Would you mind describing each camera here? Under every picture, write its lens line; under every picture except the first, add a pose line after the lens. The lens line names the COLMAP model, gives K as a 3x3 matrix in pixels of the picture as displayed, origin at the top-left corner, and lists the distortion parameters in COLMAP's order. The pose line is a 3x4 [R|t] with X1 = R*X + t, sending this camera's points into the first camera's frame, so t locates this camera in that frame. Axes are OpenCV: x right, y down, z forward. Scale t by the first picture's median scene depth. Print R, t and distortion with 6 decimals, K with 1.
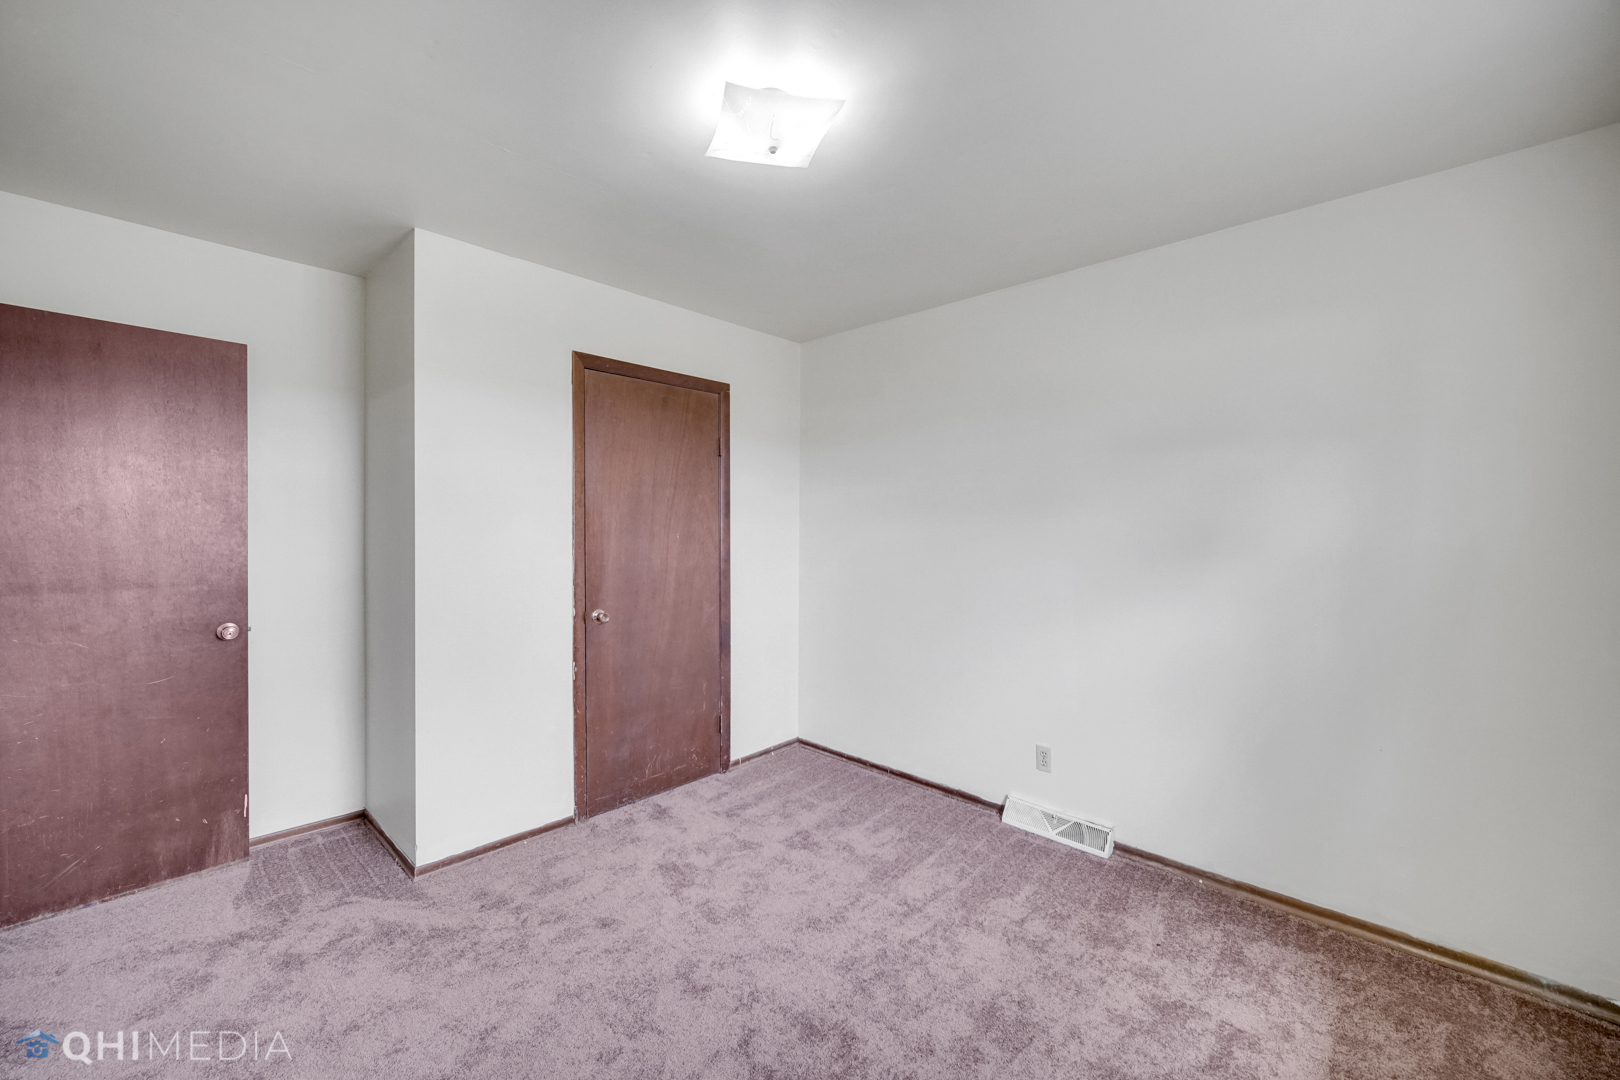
lens RADIAL K [[651.6, 0, 811.7], [0, 651.6, 533.8], [0, 0, 1]] dist [-0.003101, 0.000317]
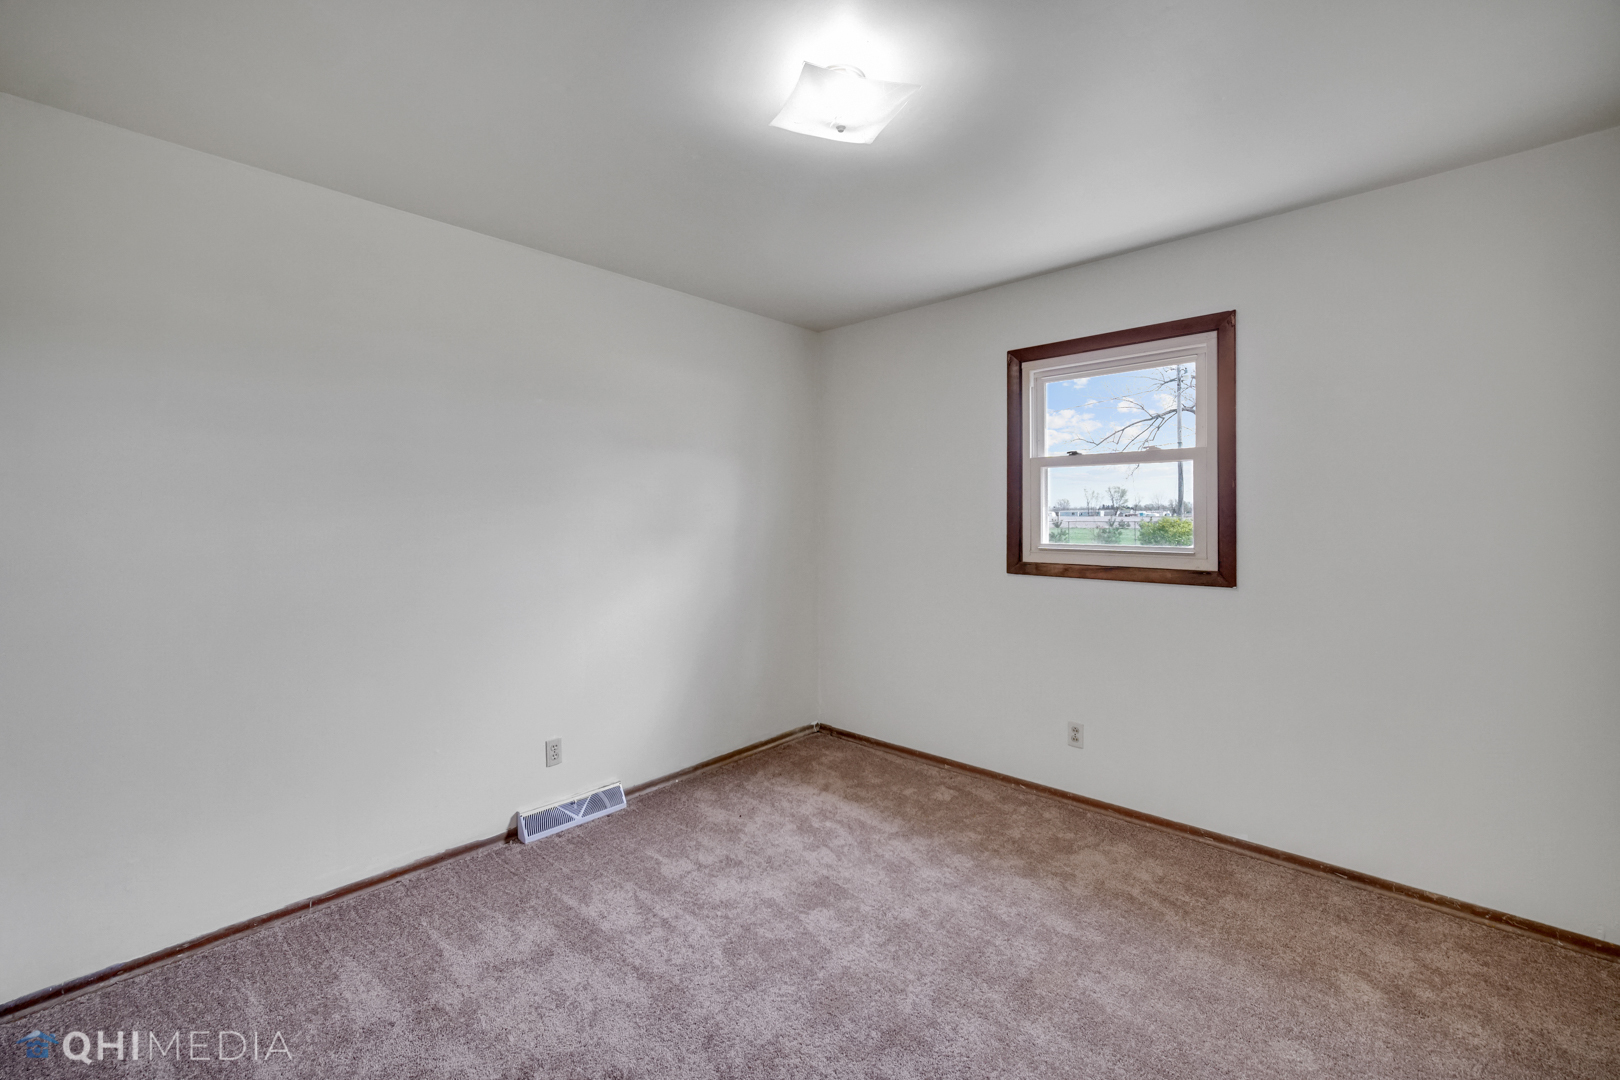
lens RADIAL K [[651.6, 0, 819.6], [0, 651.6, 530.8], [0, 0, 1]] dist [-0.003101, 0.000317]
pose [[-0.018312, -0.023978, 0.999545, -0.640432], [0.020855, 0.999486, 0.024359, 0.007770], [-0.999615, 0.021292, -0.017802, 0.672163]]
